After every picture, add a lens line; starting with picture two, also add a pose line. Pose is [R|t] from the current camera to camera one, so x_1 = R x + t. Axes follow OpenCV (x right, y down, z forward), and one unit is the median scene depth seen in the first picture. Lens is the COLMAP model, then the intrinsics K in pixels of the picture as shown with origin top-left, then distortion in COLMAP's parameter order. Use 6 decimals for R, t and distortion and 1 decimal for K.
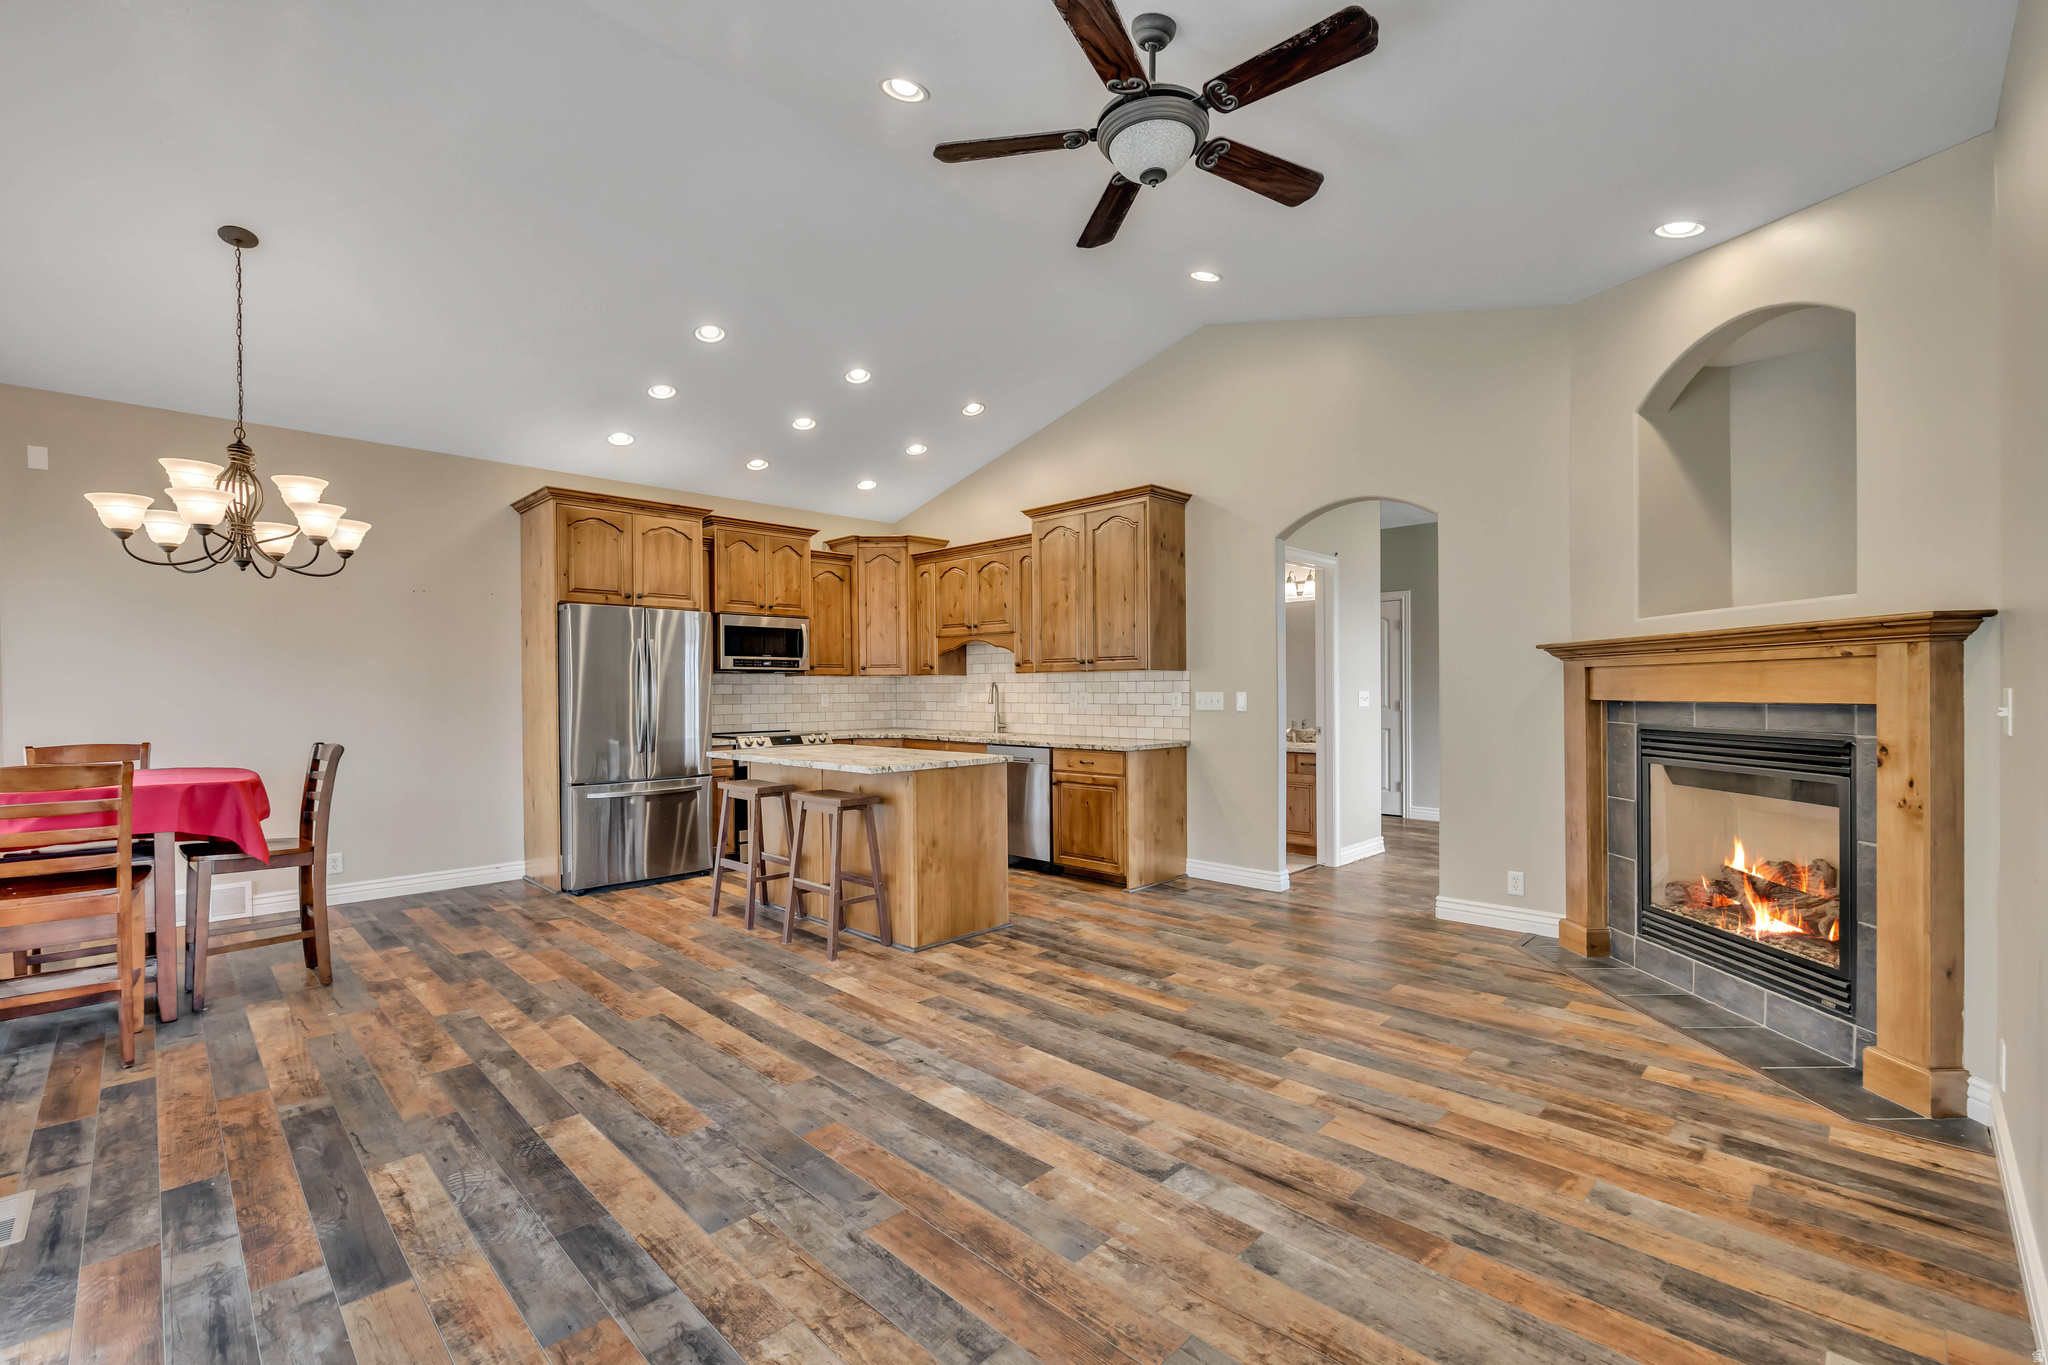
lens RADIAL K [[876.1, 0, 1023.9], [0, 876.1, 680.1], [0, 0, 1]] dist [0.000903, -0.000302]
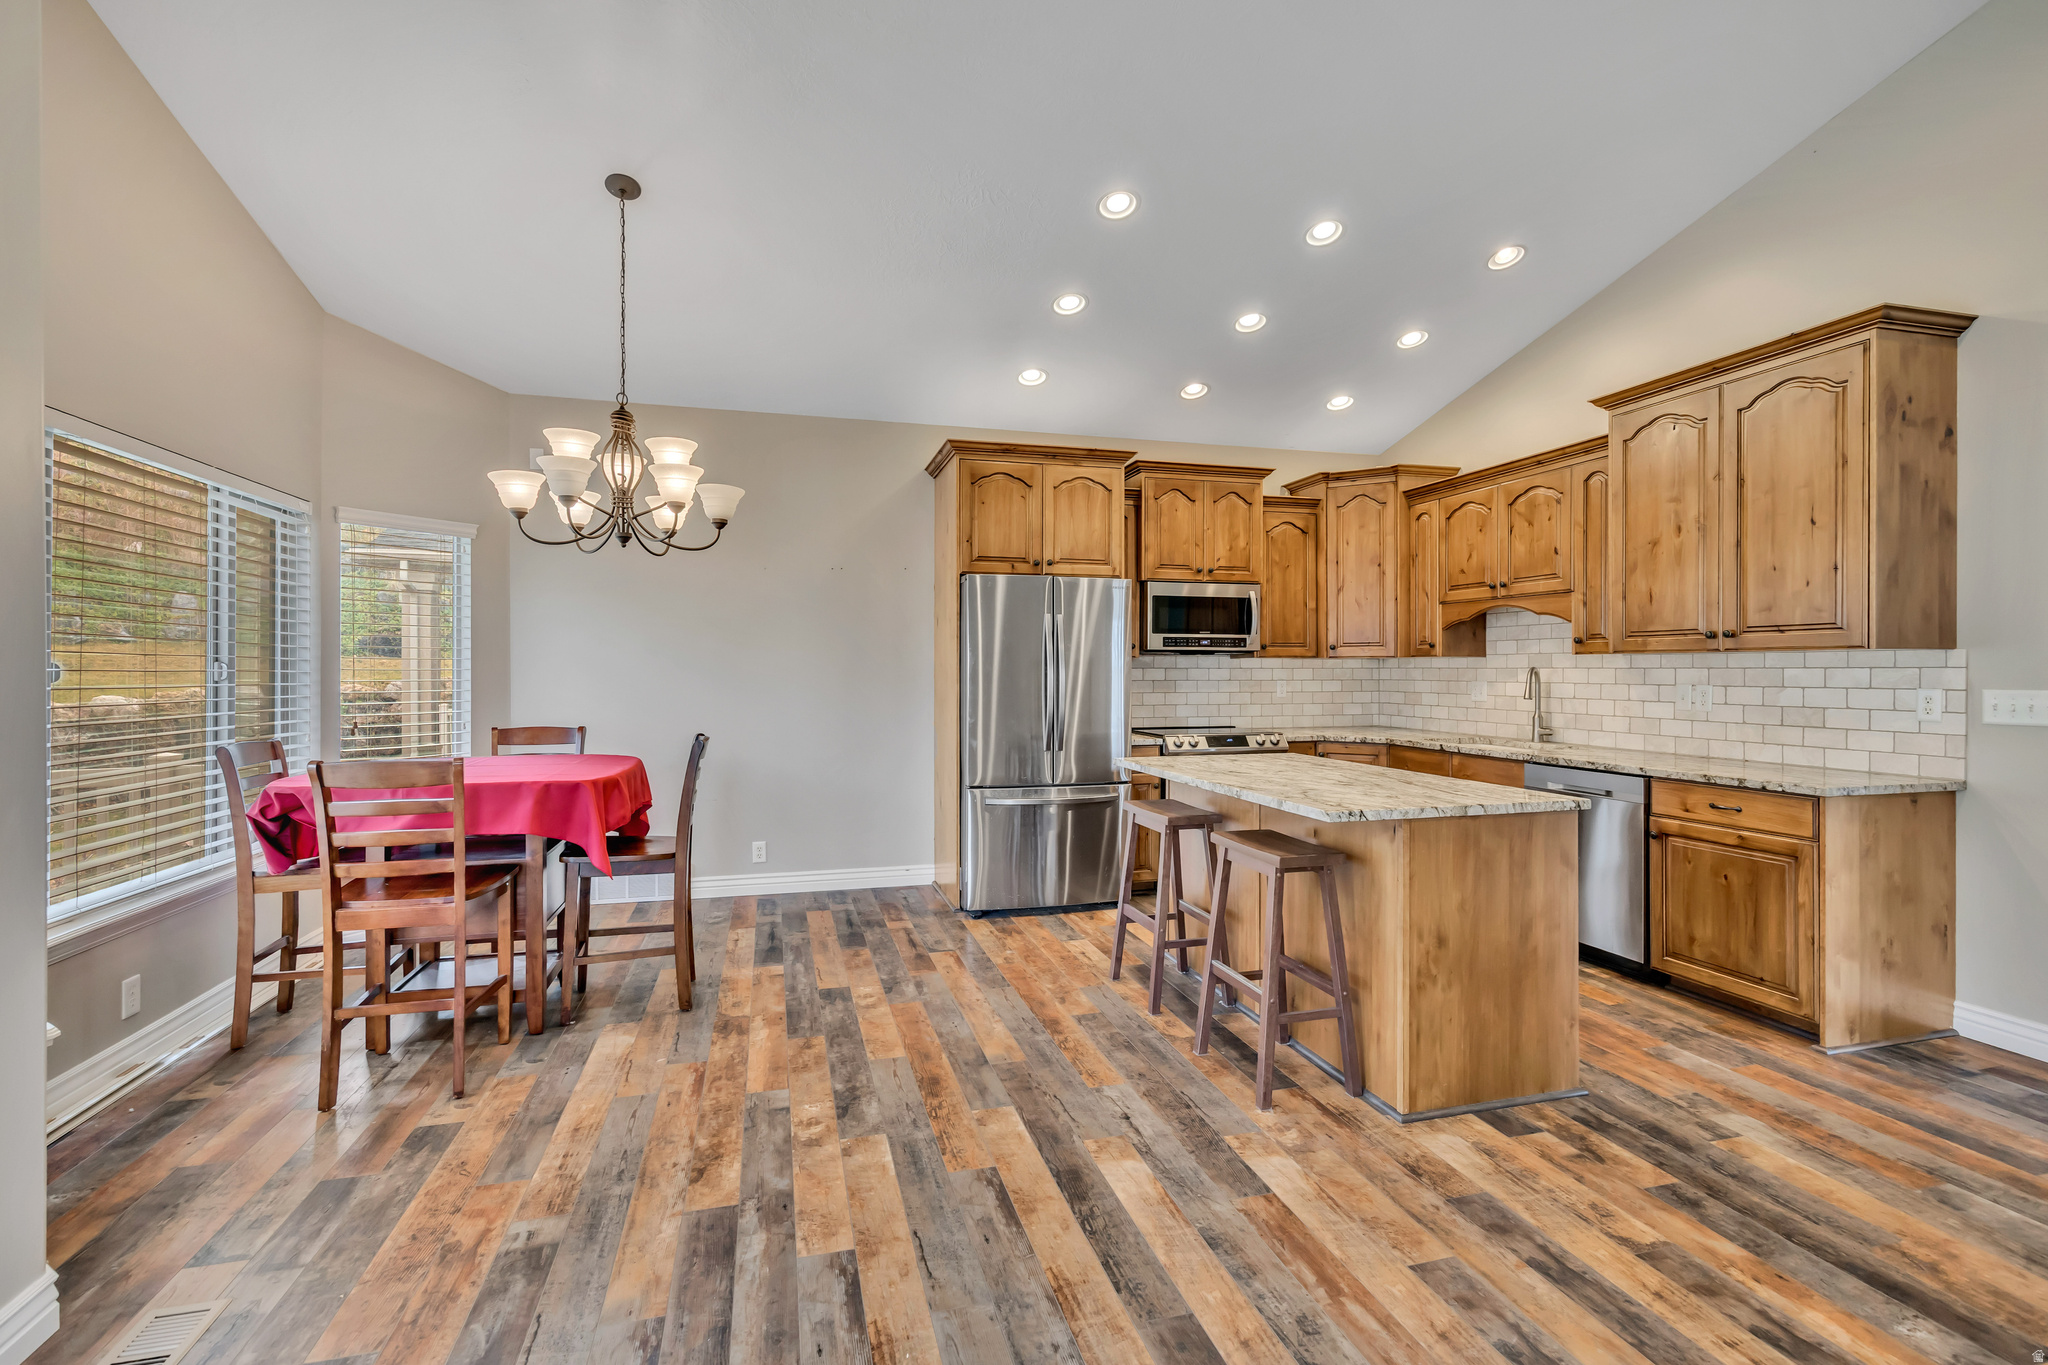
lens RADIAL K [[876.1, 0, 1023.9], [0, 876.1, 680.1], [0, 0, 1]] dist [0.000903, -0.000302]
pose [[0.861300, 0.013094, -0.507929, -0.036825], [-0.000616, 0.999694, 0.024728, -0.005164], [0.508097, -0.020985, 0.861044, 0.276736]]
